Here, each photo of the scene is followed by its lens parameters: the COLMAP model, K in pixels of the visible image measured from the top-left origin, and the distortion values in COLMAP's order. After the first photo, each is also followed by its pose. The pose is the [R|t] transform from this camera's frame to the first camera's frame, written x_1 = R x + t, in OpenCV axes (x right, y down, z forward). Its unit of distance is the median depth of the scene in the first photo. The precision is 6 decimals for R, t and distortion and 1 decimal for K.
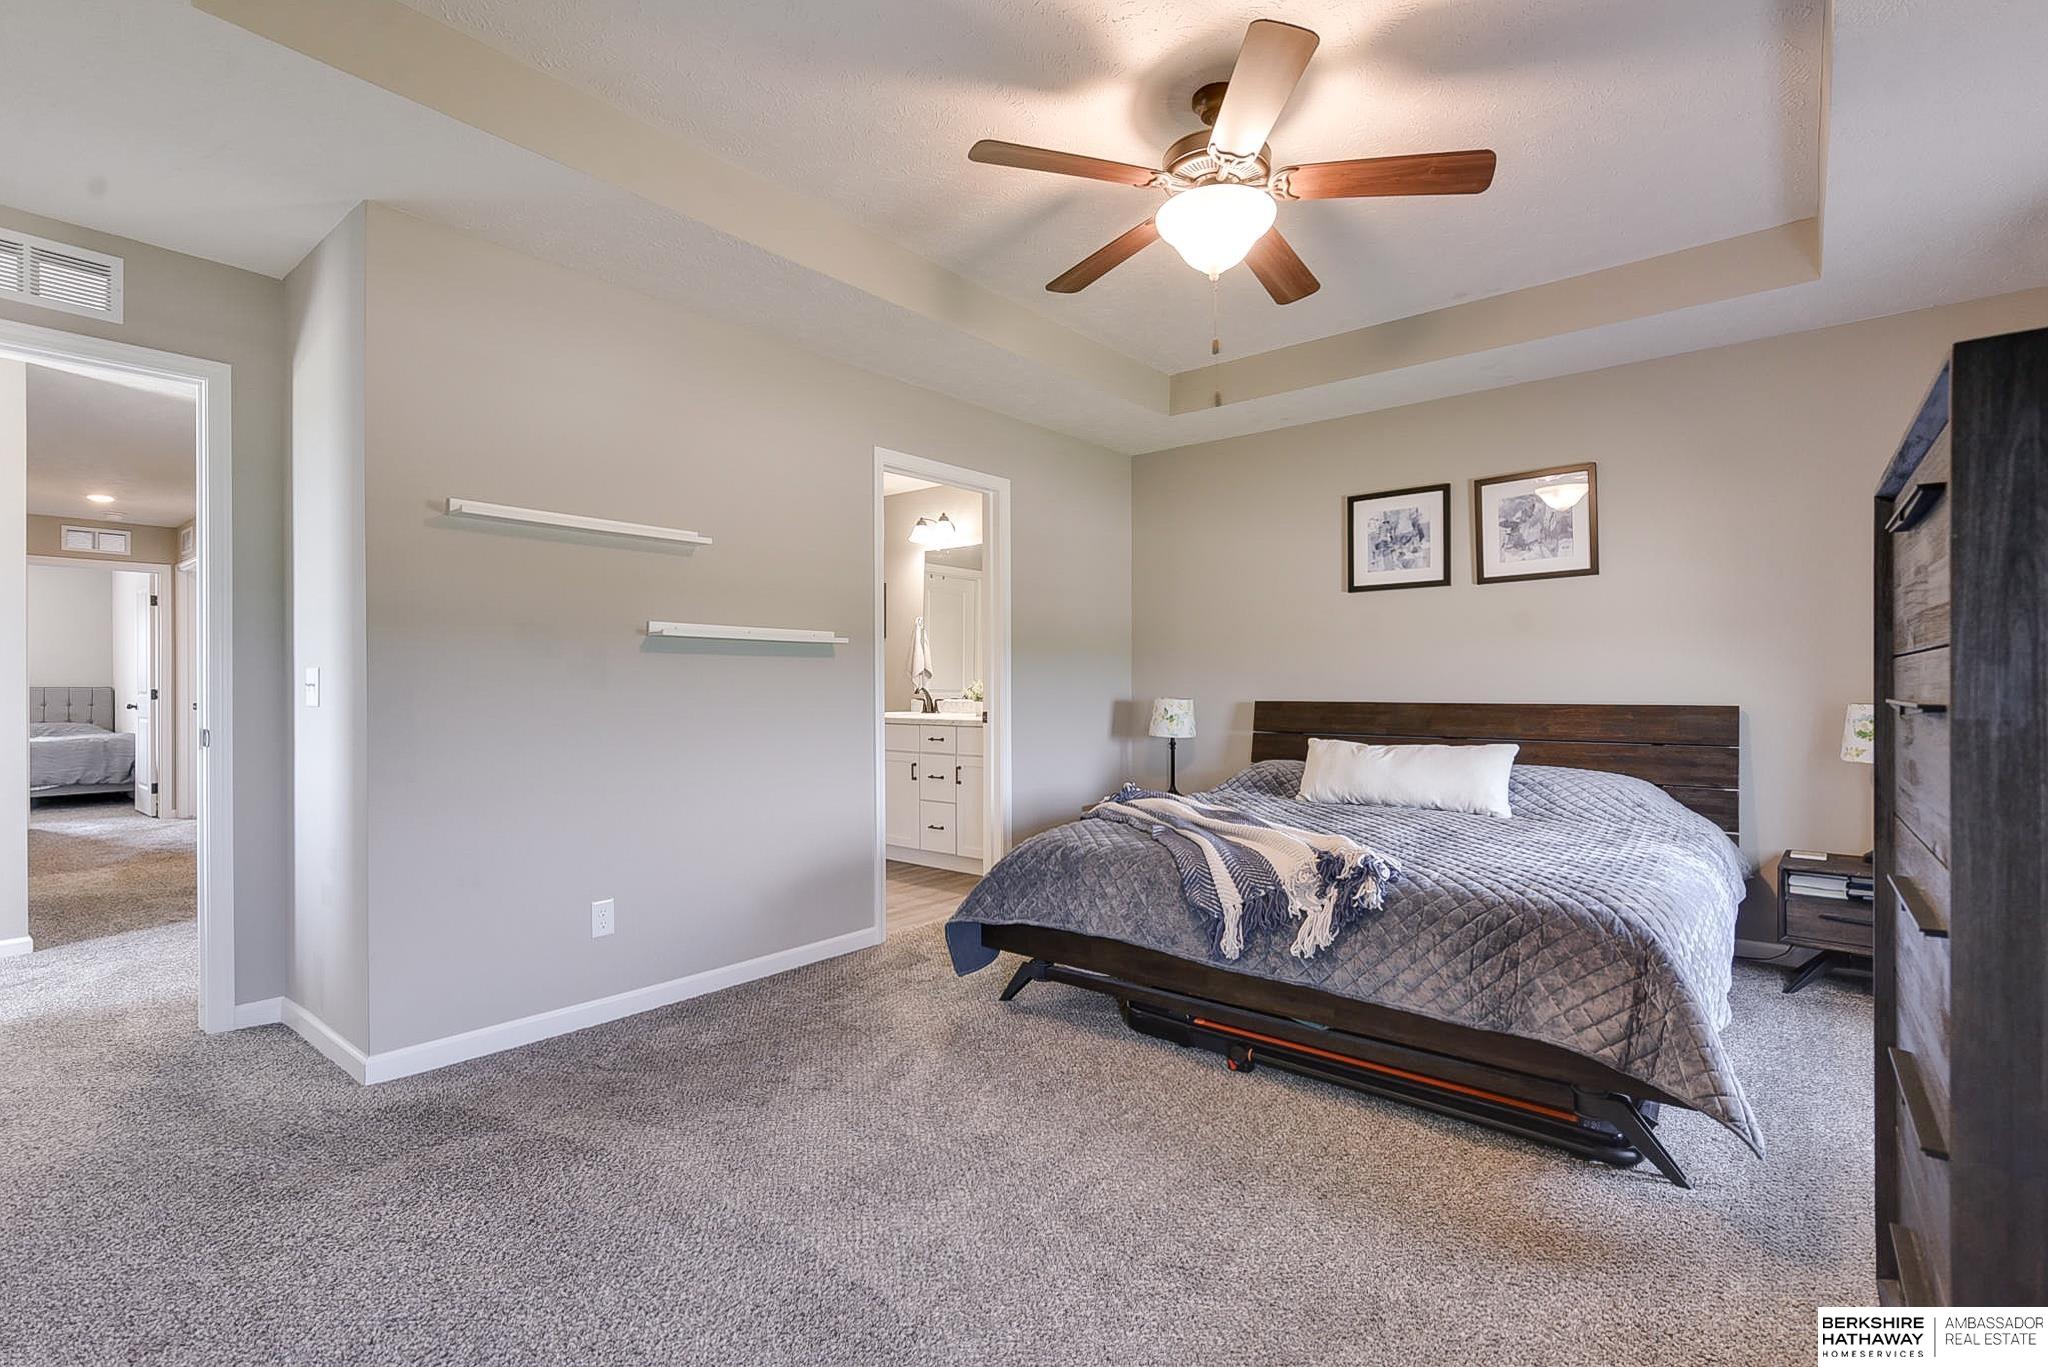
lens RADIAL K [[958.2, 0, 1024.0], [0, 958.2, 683.5], [0, 0, 1]] dist [0.002156, -0.000024]
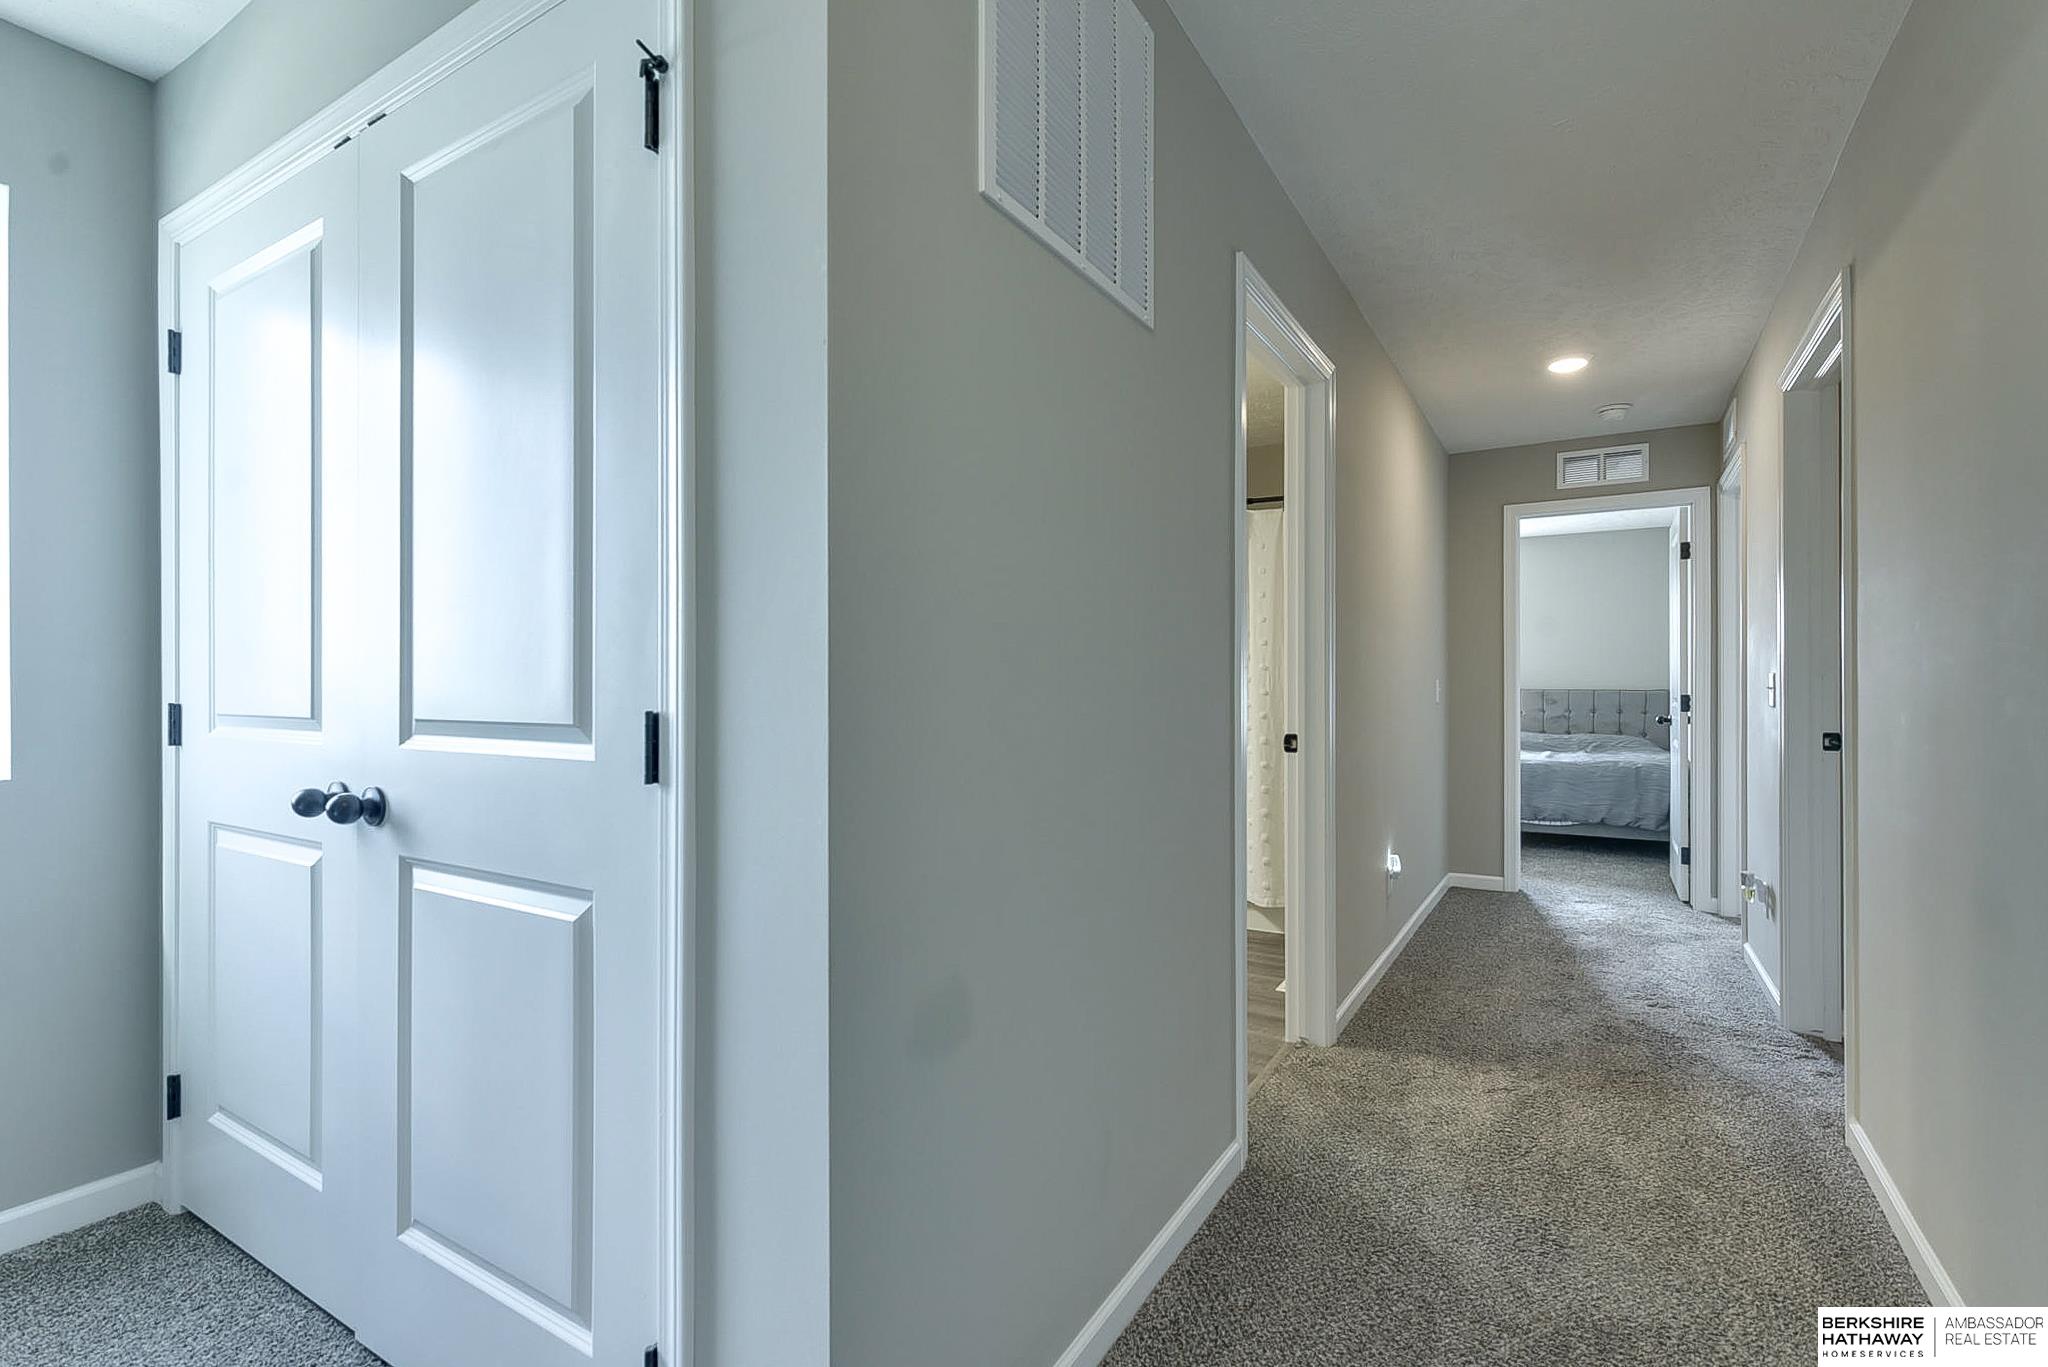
lens RADIAL K [[893.0, 0, 1024.0], [0, 893.0, 683.5], [0, 0, 1]] dist [0.015905, 0.000045]
pose [[0.131888, -0.002077, -0.991262, -0.369597], [-0.001679, 0.999996, -0.002319, 0.000856], [0.991263, 0.001971, 0.131884, 0.477425]]
